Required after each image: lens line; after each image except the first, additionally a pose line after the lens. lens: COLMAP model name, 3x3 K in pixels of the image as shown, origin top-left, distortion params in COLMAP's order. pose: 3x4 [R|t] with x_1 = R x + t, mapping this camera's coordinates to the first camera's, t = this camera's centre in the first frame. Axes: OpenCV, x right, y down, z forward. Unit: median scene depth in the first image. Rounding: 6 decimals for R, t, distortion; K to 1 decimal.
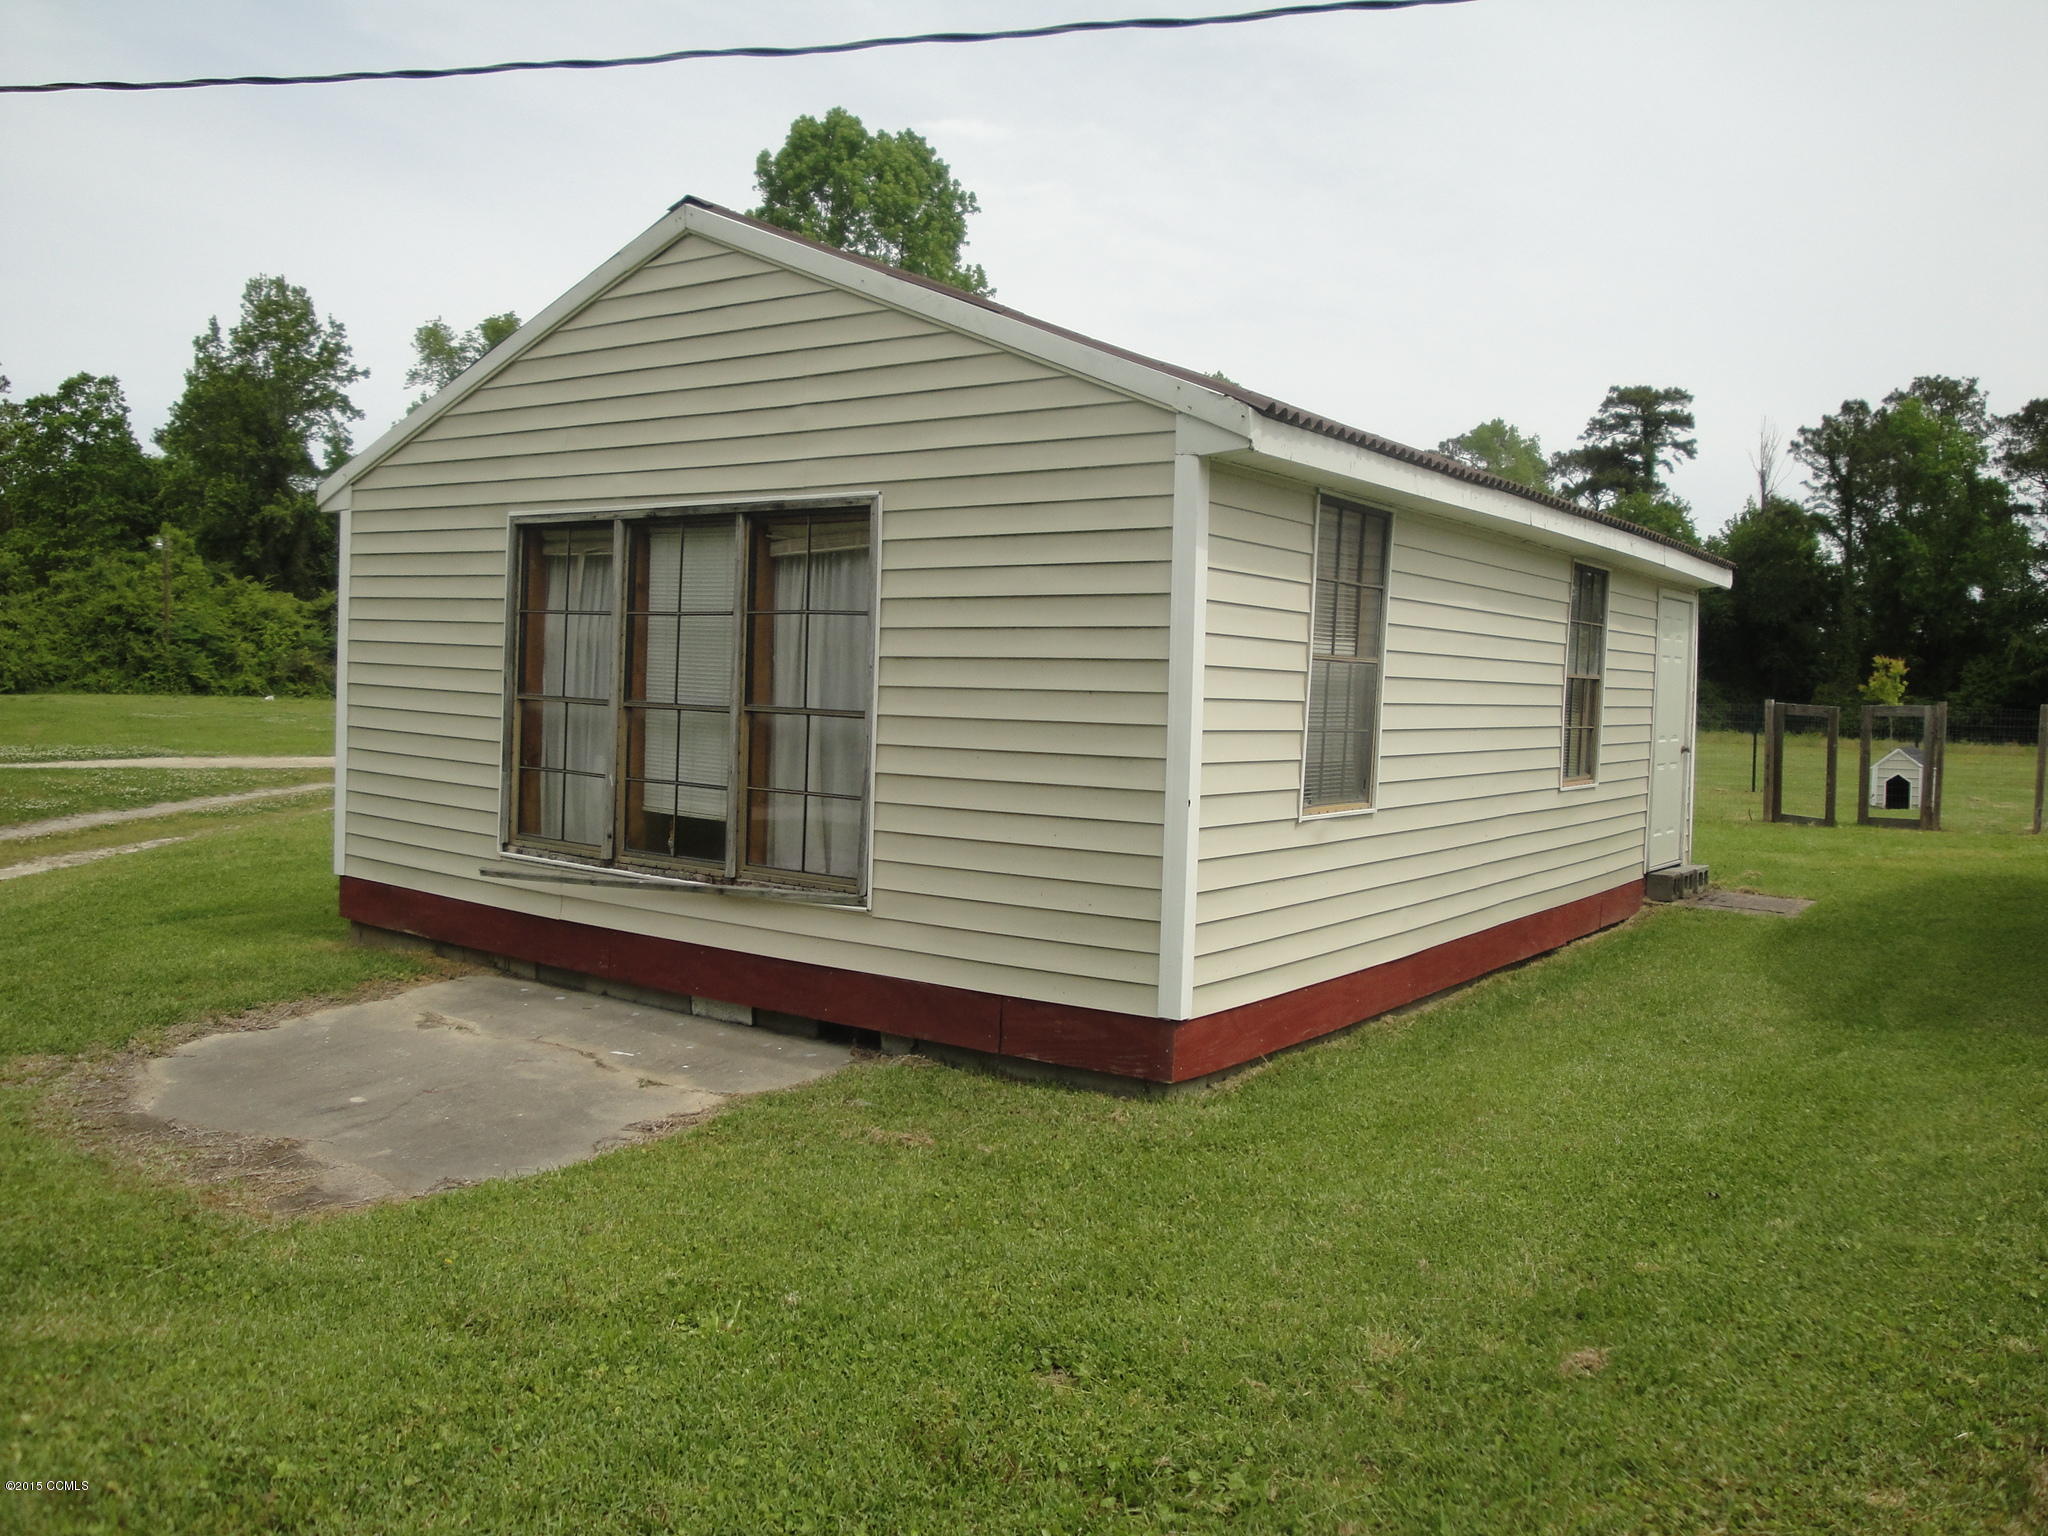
lens RADIAL K [[1698.7, 0, 1024.0], [0, 1698.7, 768.0], [0, 0, 1]] dist [-0.124975, 0.000065]
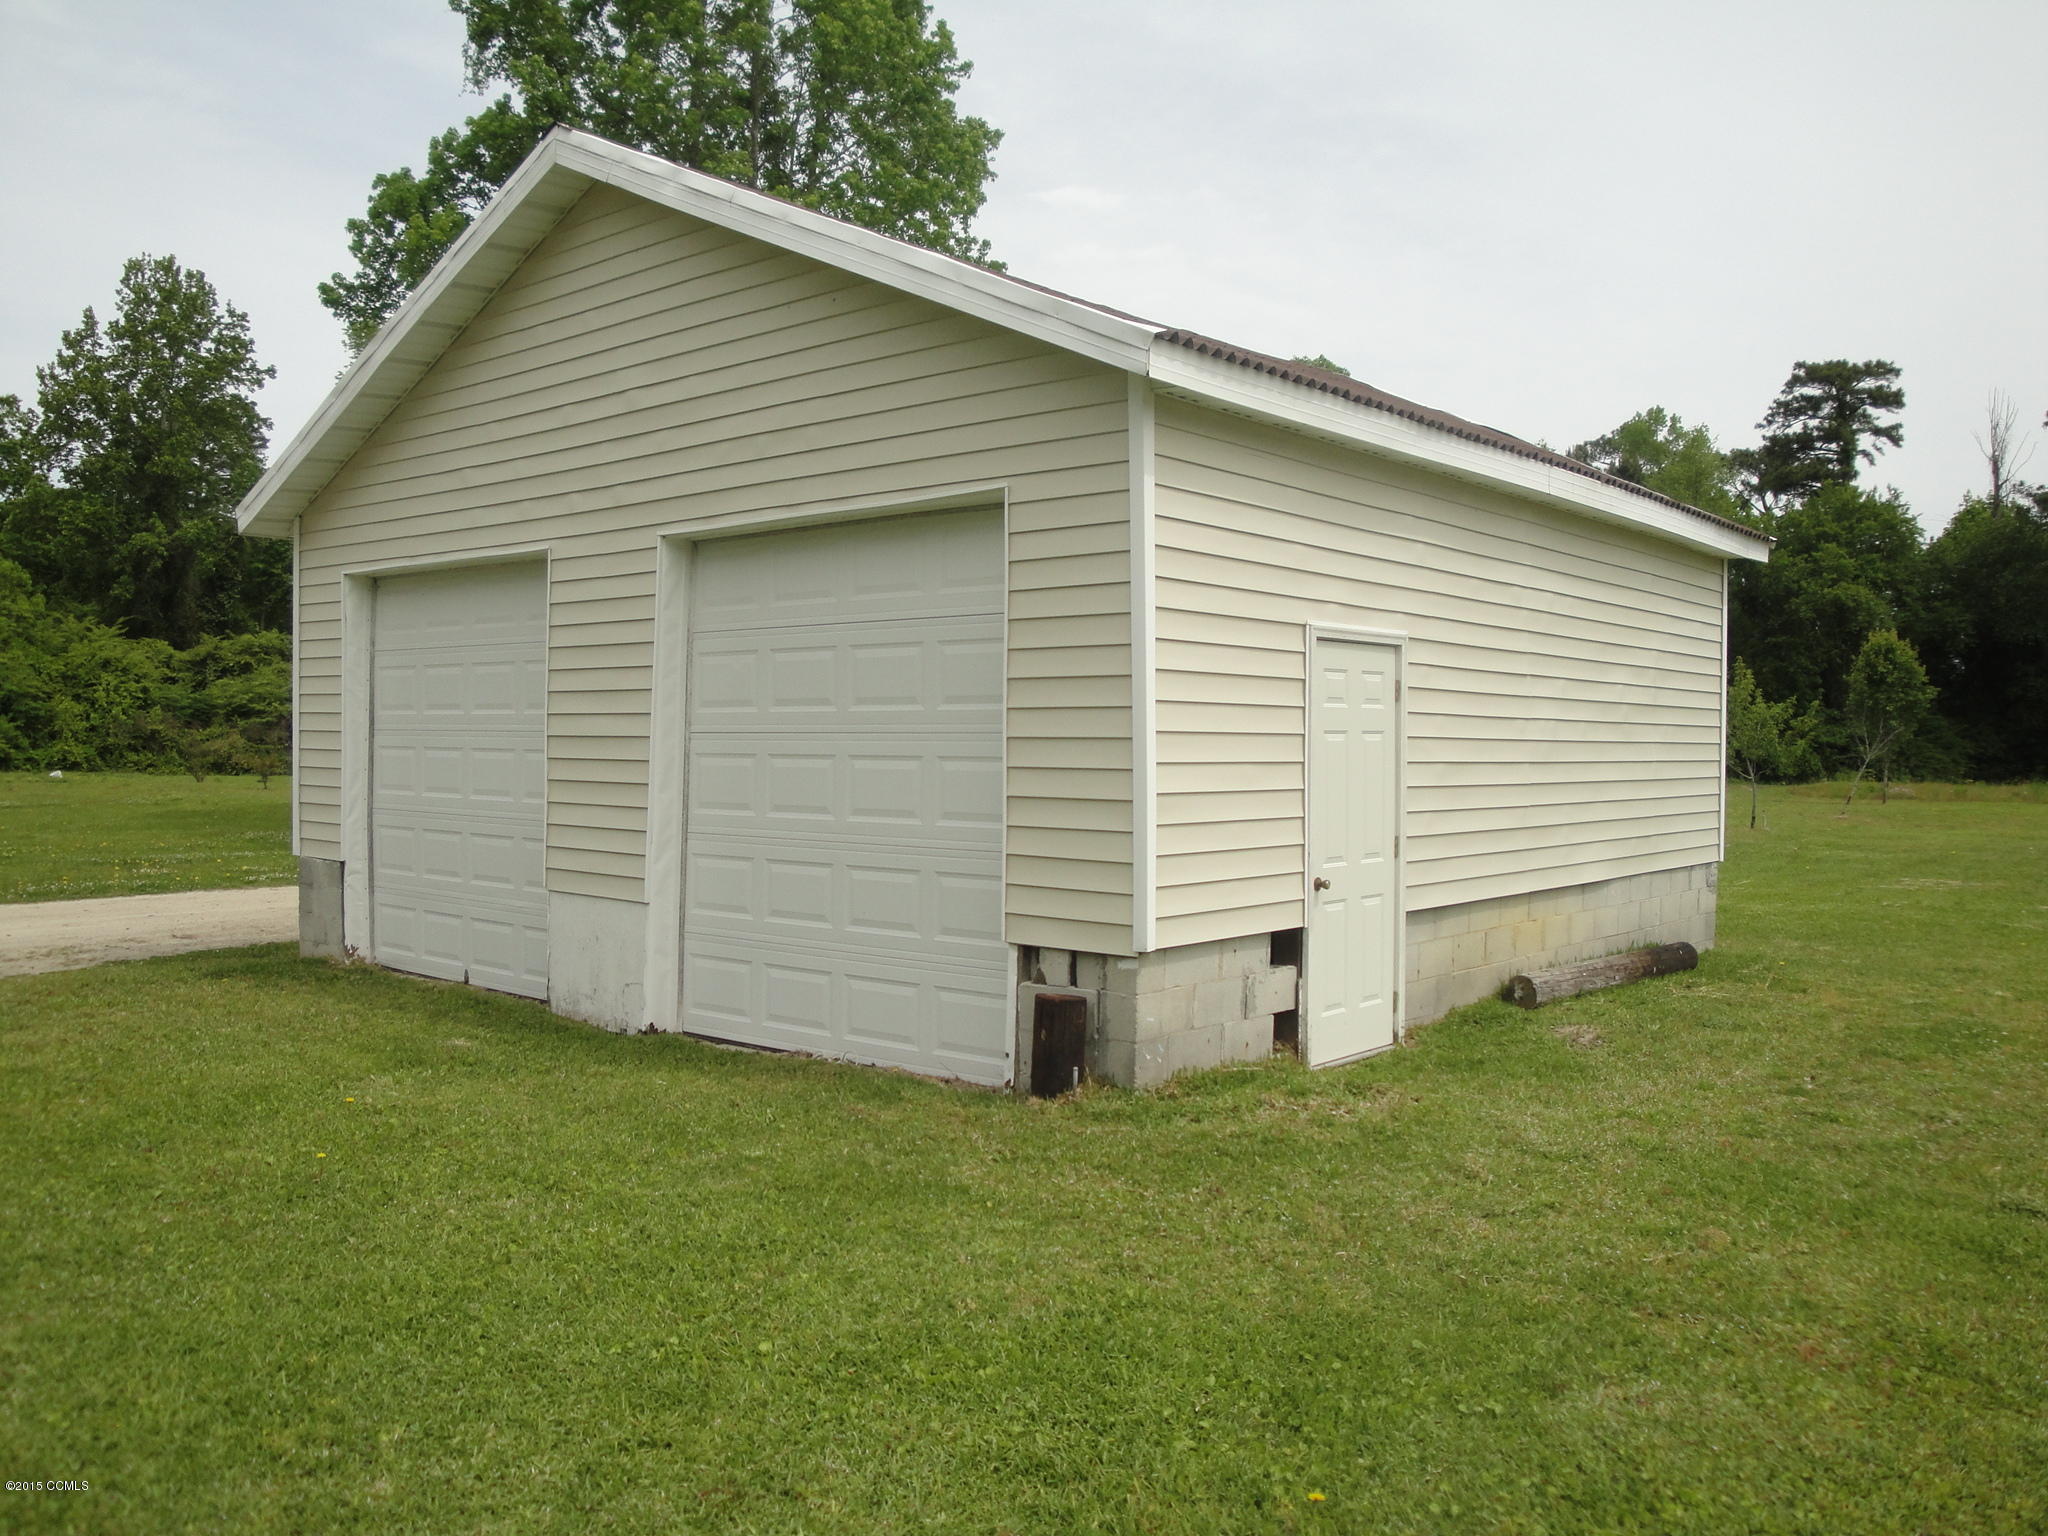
lens RADIAL K [[1635.6, 0, 1024.0], [0, 1635.6, 768.0], [0, 0, 1]] dist [-0.056078, 0.000021]
pose [[0.998235, -0.018255, -0.056507, 0.013230], [0.016469, 0.999355, -0.031910, -0.009946], [0.057053, 0.030924, 0.997892, 0.203645]]
